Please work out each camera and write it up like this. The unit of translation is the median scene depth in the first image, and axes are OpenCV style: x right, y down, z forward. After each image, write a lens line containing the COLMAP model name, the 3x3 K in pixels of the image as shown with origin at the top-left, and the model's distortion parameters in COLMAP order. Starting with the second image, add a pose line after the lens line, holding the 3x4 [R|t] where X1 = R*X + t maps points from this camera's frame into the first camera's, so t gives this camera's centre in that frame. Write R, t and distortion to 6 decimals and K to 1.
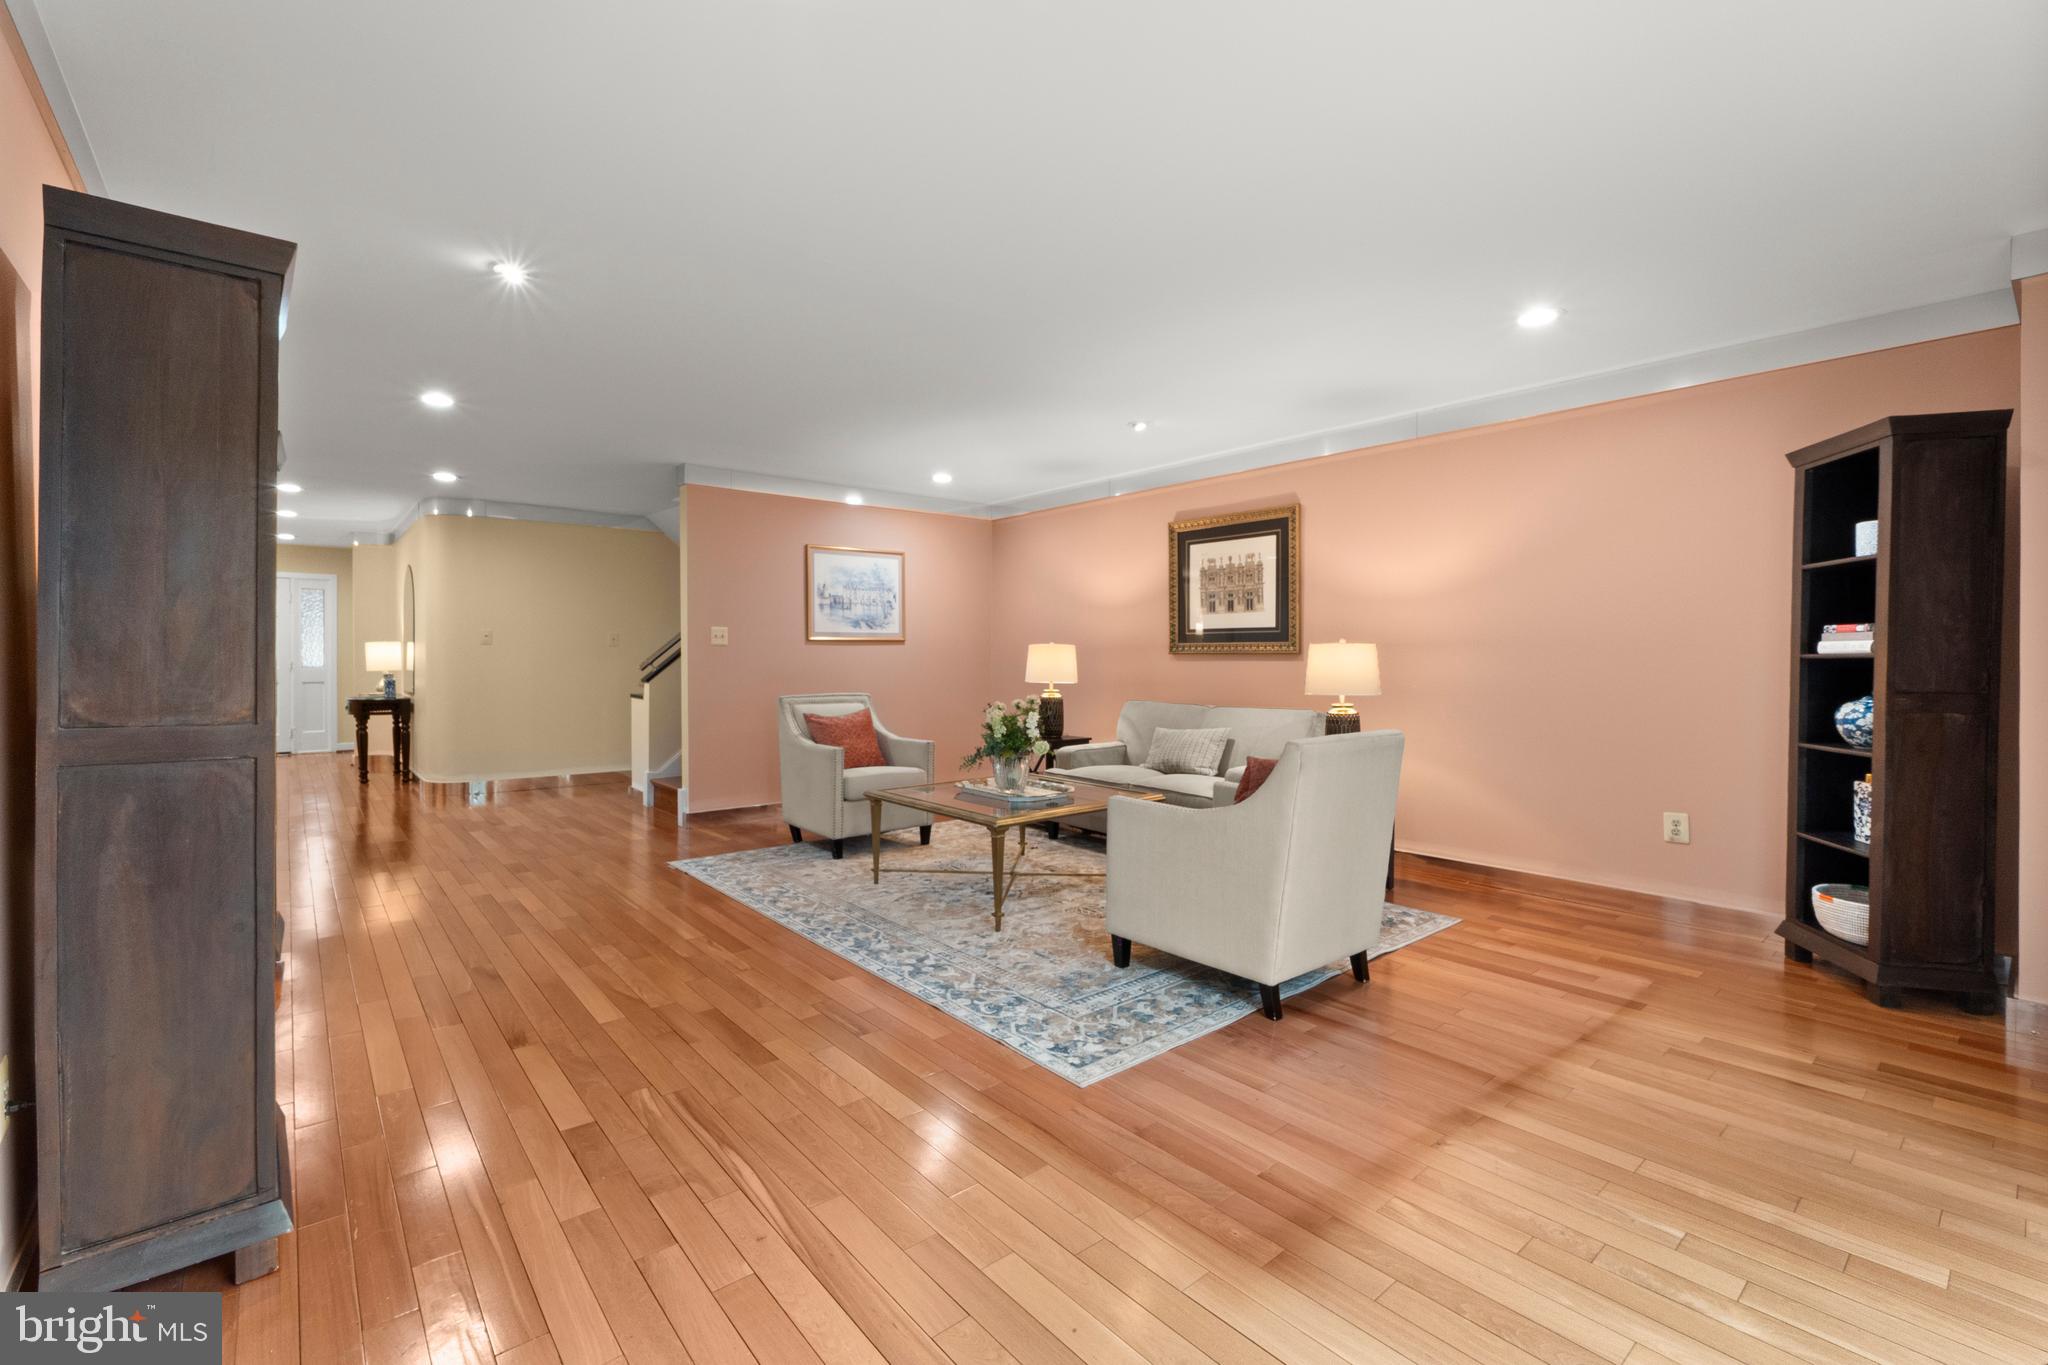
lens RADIAL K [[882.4, 0, 1017.5], [0, 882.4, 673.2], [0, 0, 1]] dist [-0.001407, 0.000178]
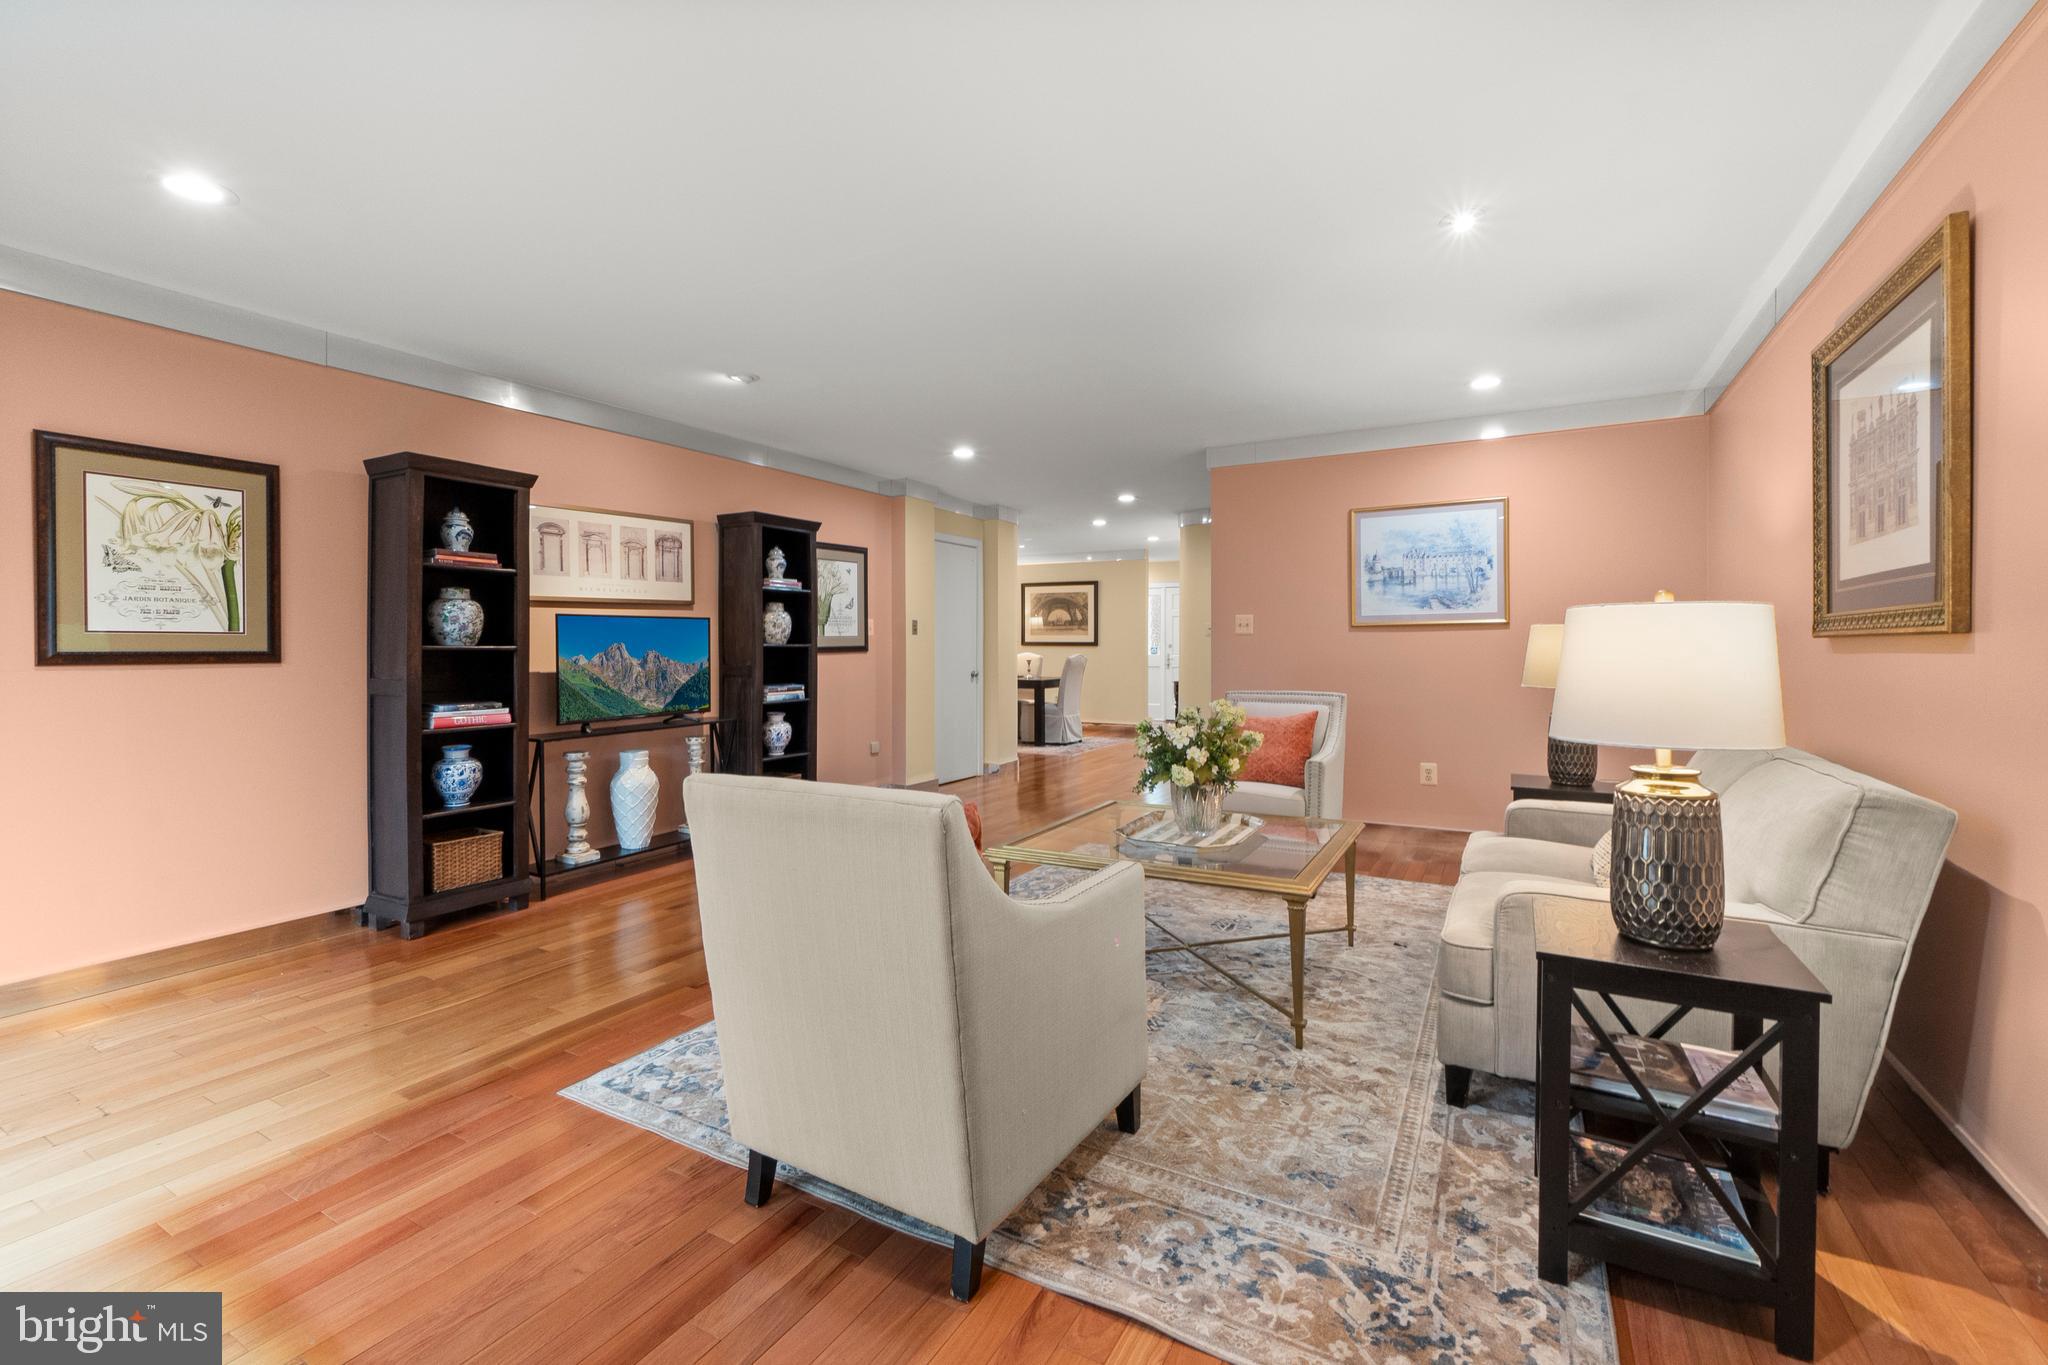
lens RADIAL K [[891.6, 0, 1023.1], [0, 891.6, 675.6], [0, 0, 1]] dist [-0.000971, -0.000020]
pose [[0.346623, 0.027628, -0.937598, 0.429765], [-0.014545, 0.999604, 0.024078, -0.007142], [0.937892, 0.005291, 0.346887, 0.423637]]
